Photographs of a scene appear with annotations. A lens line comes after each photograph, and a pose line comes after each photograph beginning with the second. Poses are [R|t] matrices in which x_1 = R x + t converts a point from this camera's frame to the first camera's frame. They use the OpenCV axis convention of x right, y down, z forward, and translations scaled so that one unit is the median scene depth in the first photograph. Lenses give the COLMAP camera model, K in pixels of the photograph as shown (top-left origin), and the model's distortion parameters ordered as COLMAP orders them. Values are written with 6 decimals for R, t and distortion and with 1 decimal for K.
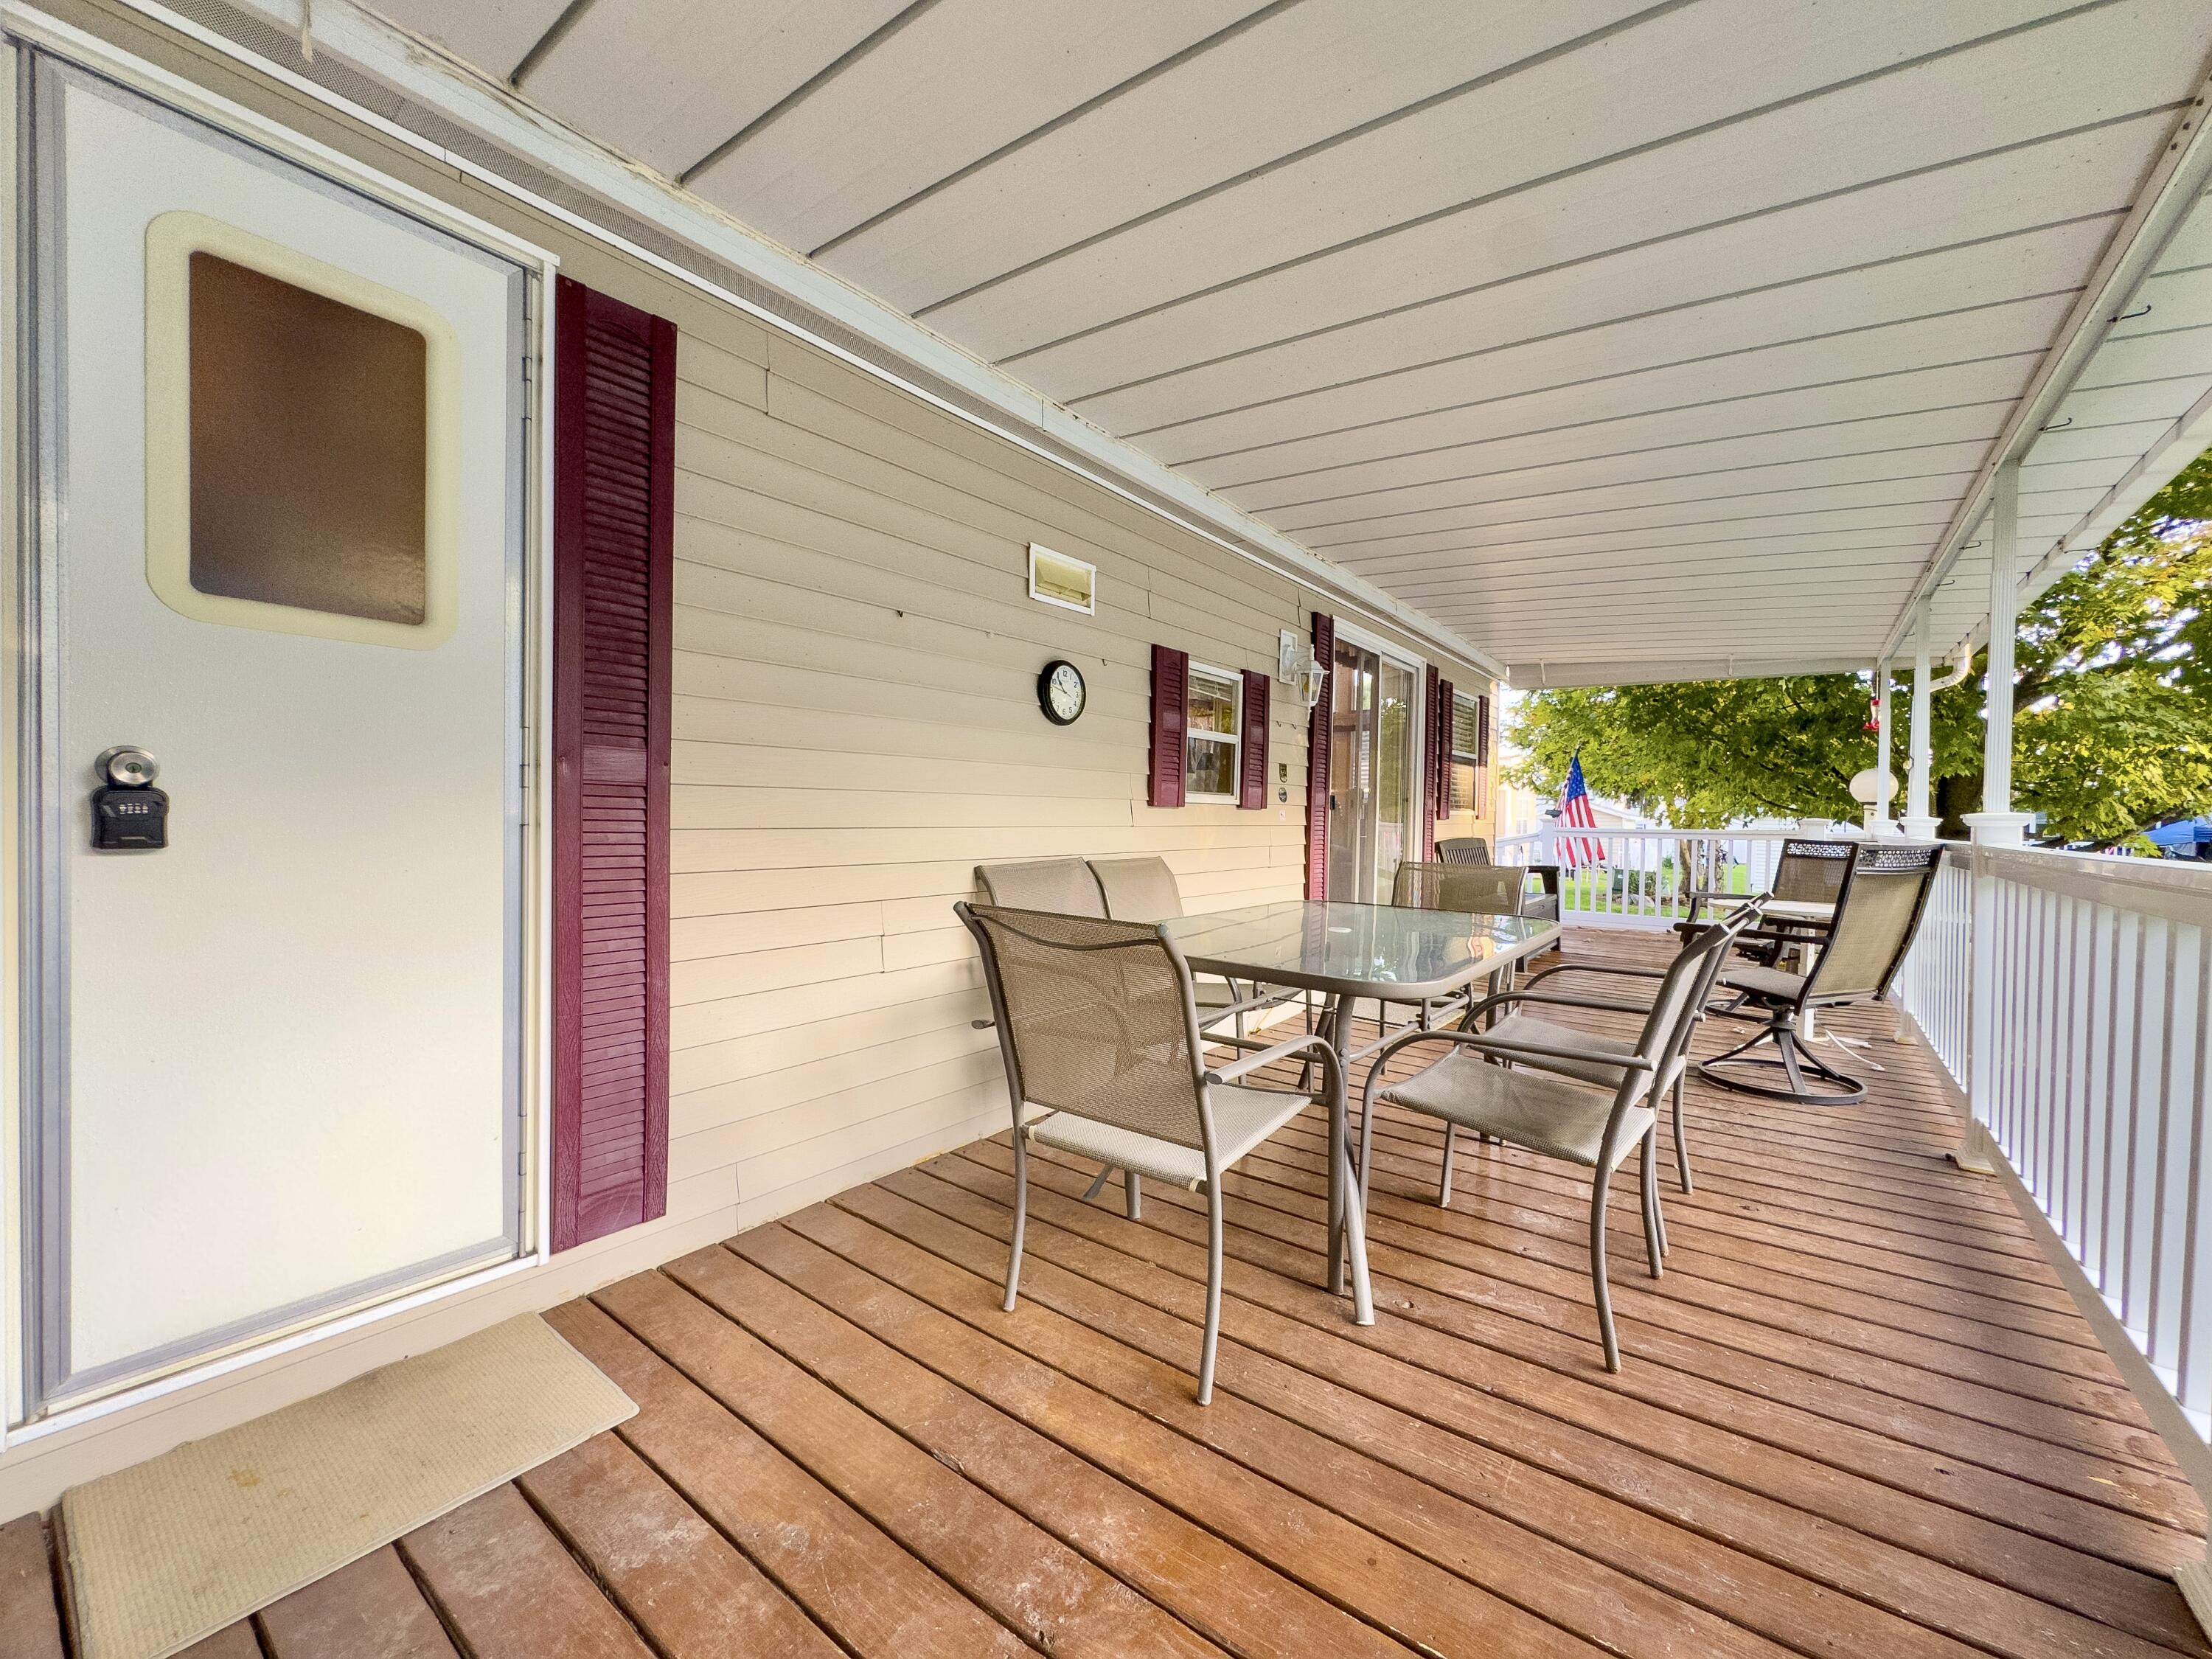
lens RADIAL K [[883.8, 0, 1106.0], [0, 883.8, 829.5], [0, 0, 1]] dist [-0.002916, -0.000077]
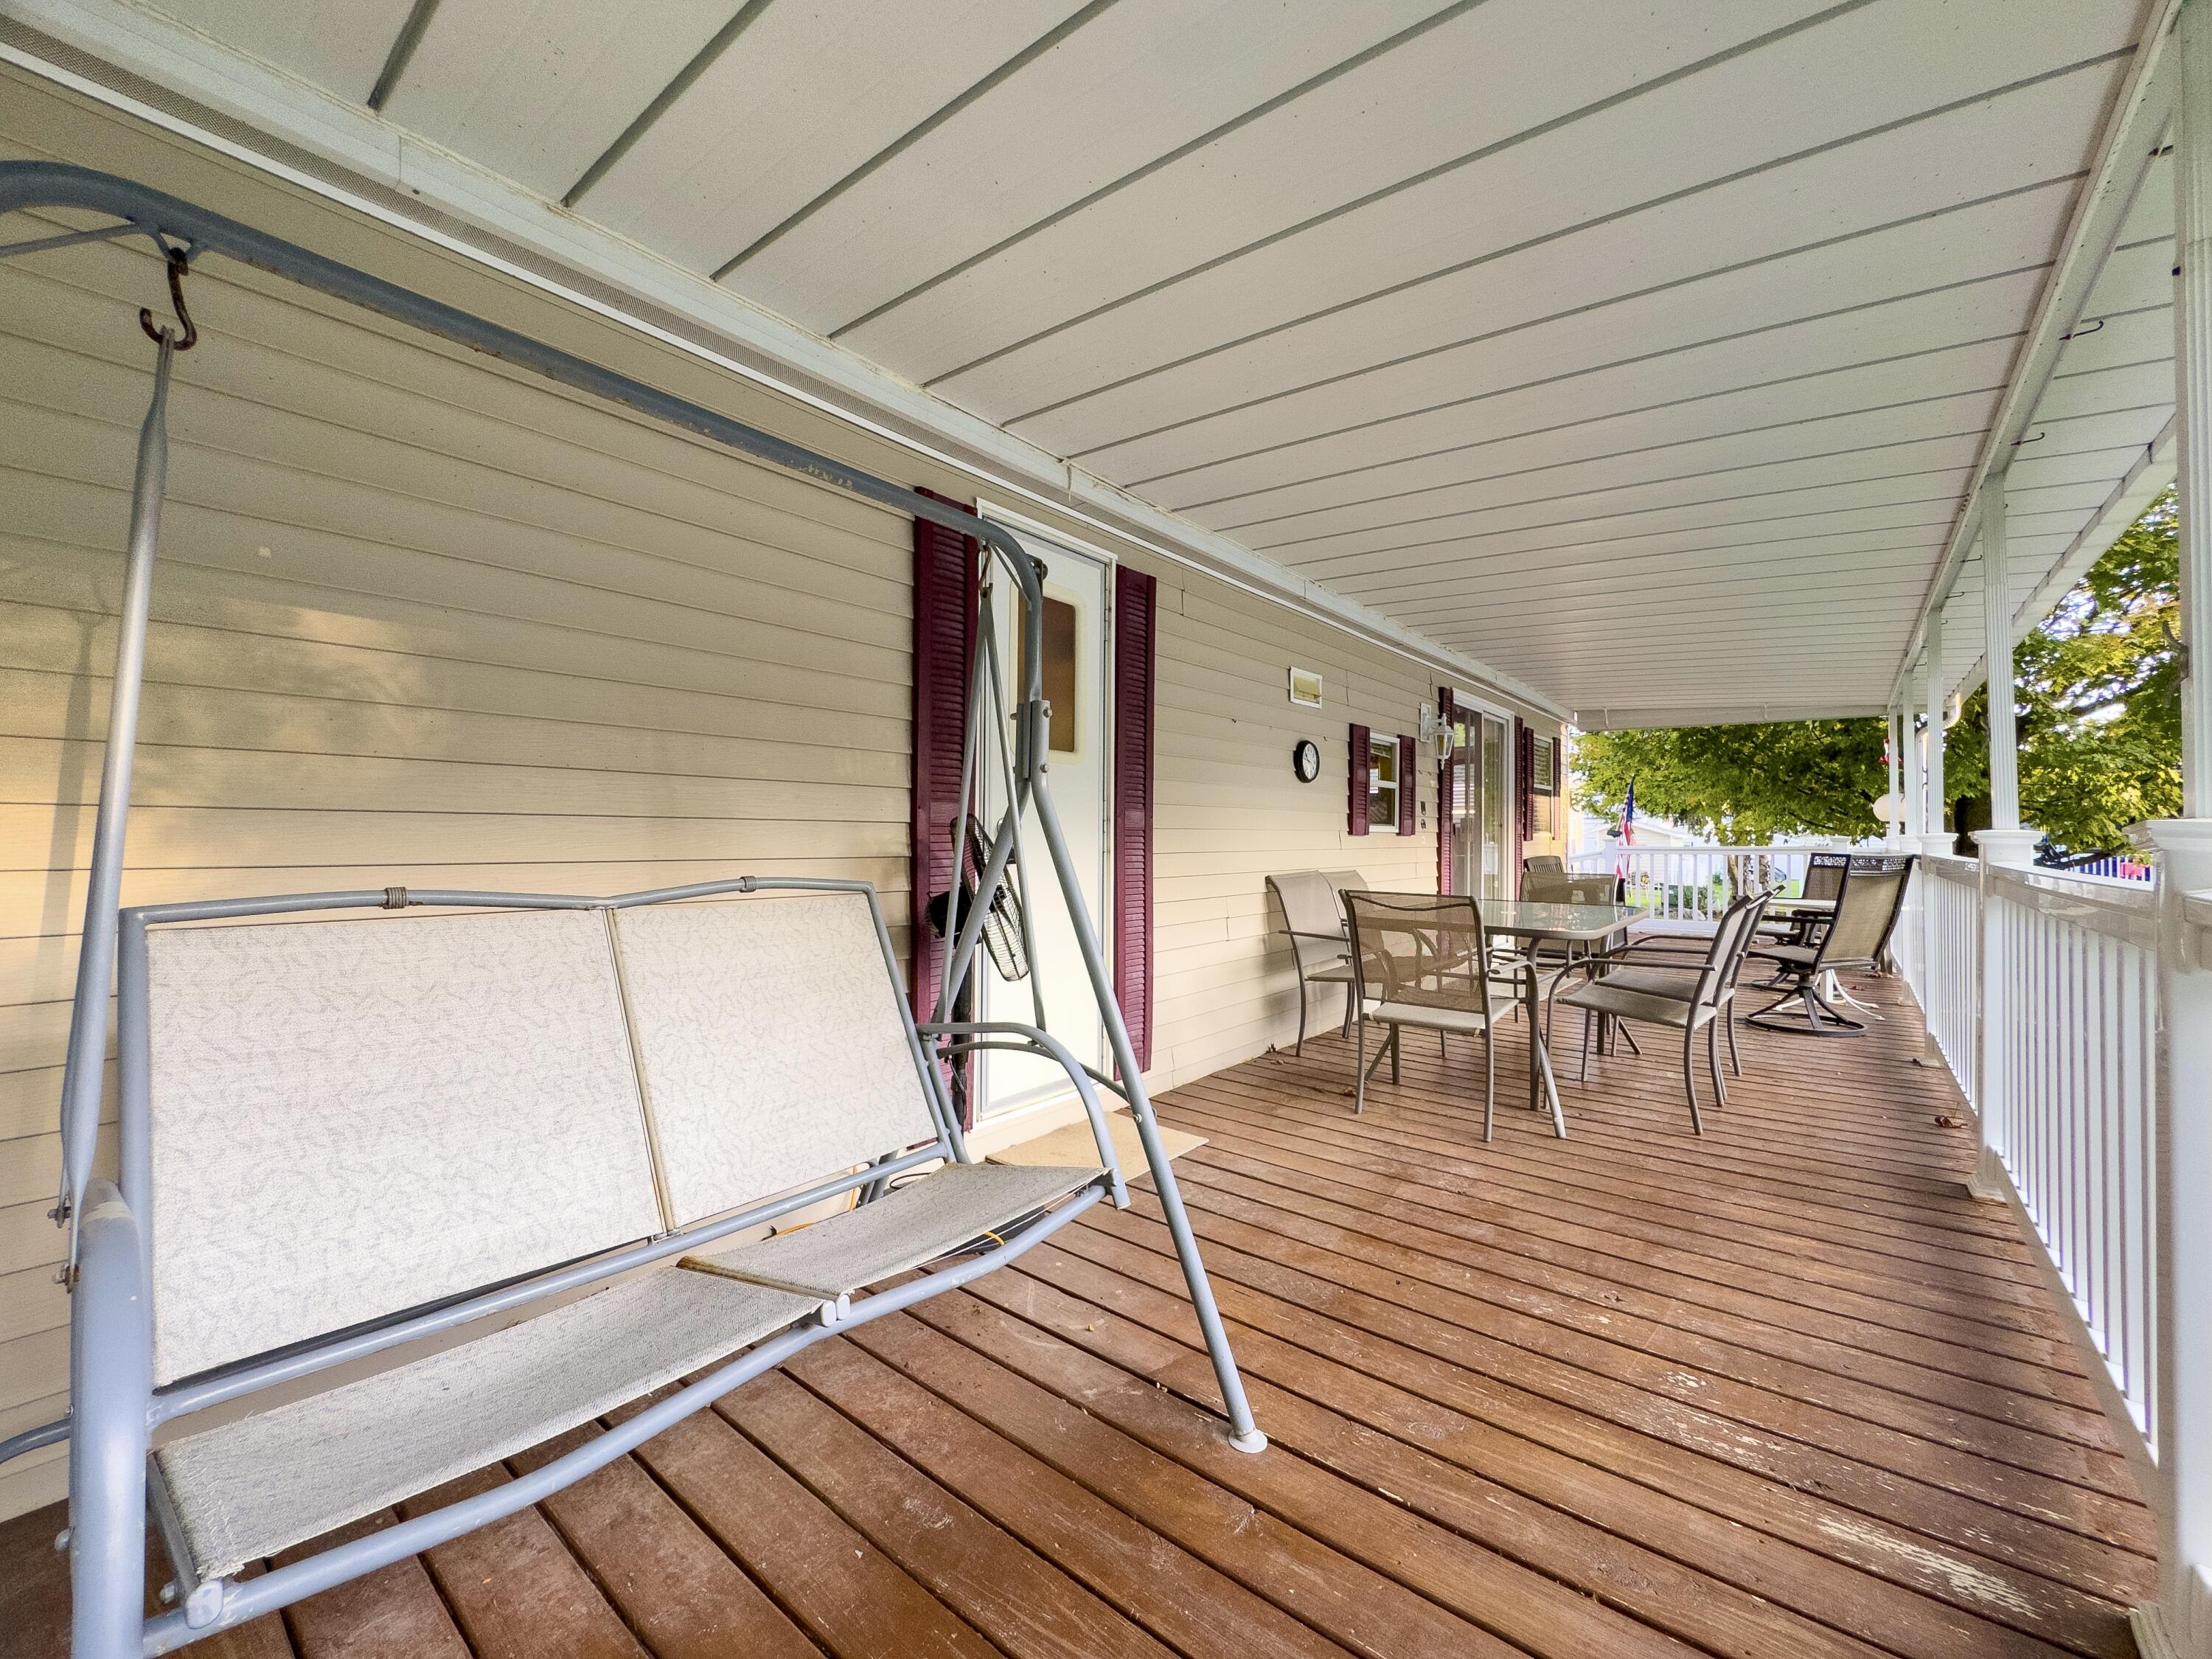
lens RADIAL K [[883.8, 0, 1106.0], [0, 883.8, 829.5], [0, 0, 1]] dist [-0.002916, -0.000077]
pose [[0.999239, -0.012722, -0.036874, -0.222817], [0.011723, 0.999562, -0.027182, -0.000675], [0.037203, 0.026729, 0.998950, -0.344753]]
